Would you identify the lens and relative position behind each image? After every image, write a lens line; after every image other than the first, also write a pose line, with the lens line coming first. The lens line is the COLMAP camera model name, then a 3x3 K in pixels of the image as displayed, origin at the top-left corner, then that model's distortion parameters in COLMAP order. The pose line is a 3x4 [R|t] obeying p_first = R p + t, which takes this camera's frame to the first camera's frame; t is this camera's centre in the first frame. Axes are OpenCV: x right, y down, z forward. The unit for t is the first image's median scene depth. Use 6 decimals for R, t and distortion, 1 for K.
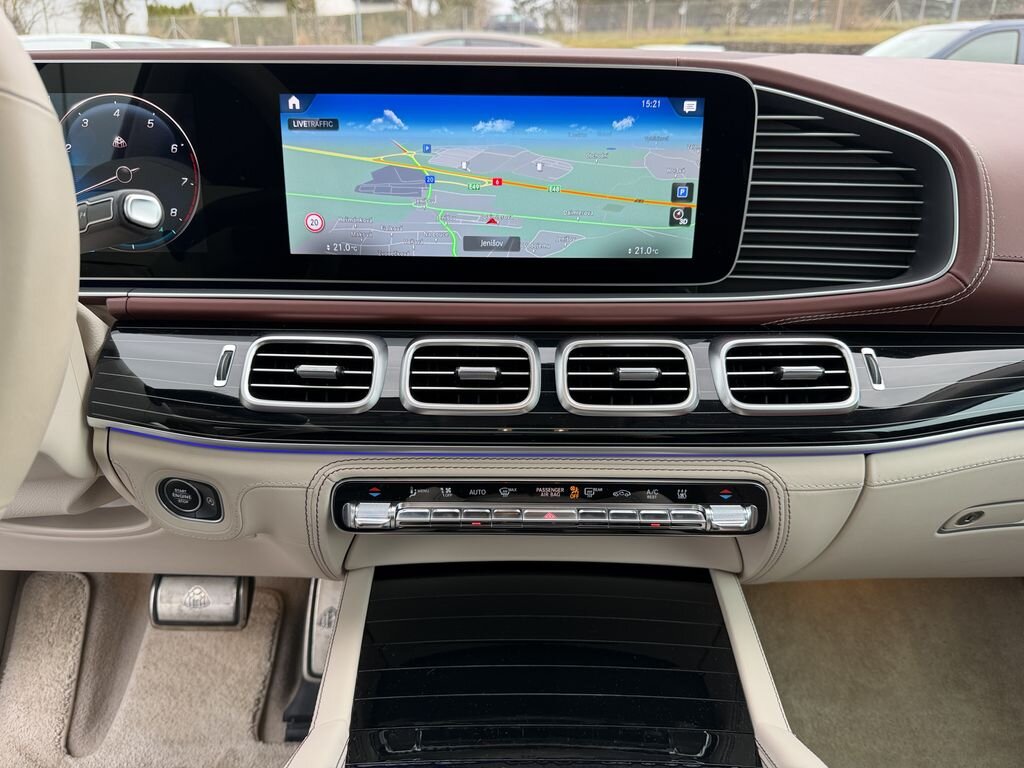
lens RADIAL K [[724.6, 0, 506.1], [0, 724.6, 394.3], [0, 0, 1]] dist [0.042952, -0.090675]
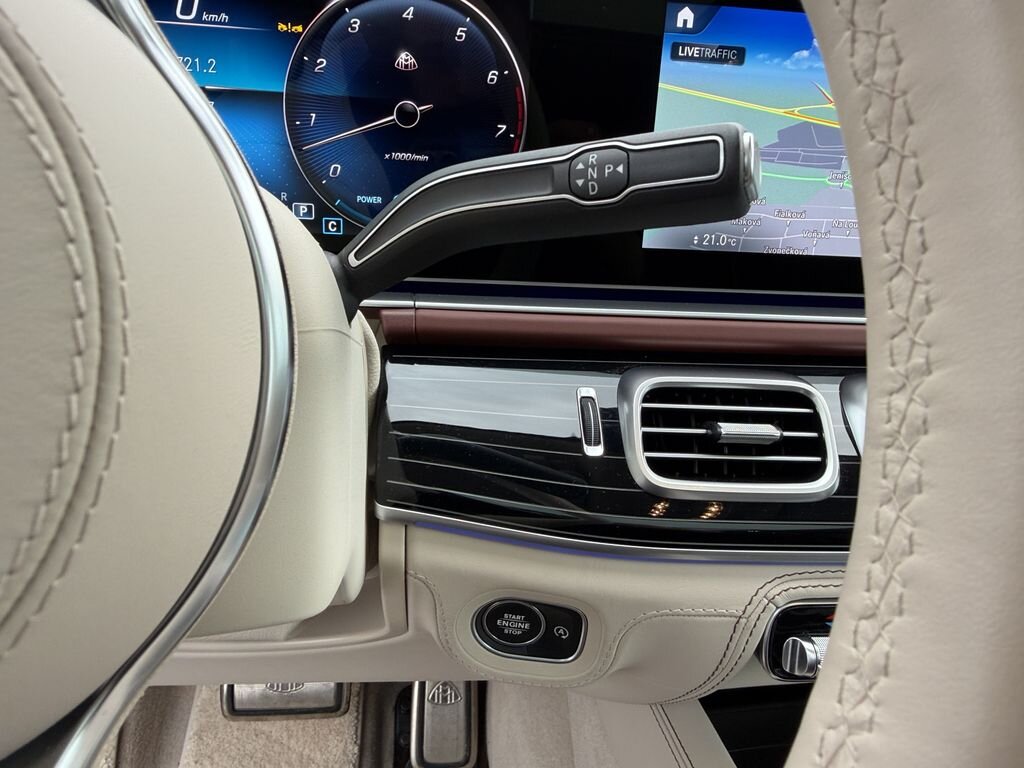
lens RADIAL K [[744.0, 0, 512.0], [0, 744.0, 384.0], [0, 0, 1]] dist [-0.001176, -0.002491]
pose [[0.992925, 0.009851, 0.118336, -0.513684], [-0.010767, 0.999917, 0.007096, -0.073600], [-0.118256, -0.008320, 0.992948, 0.346977]]
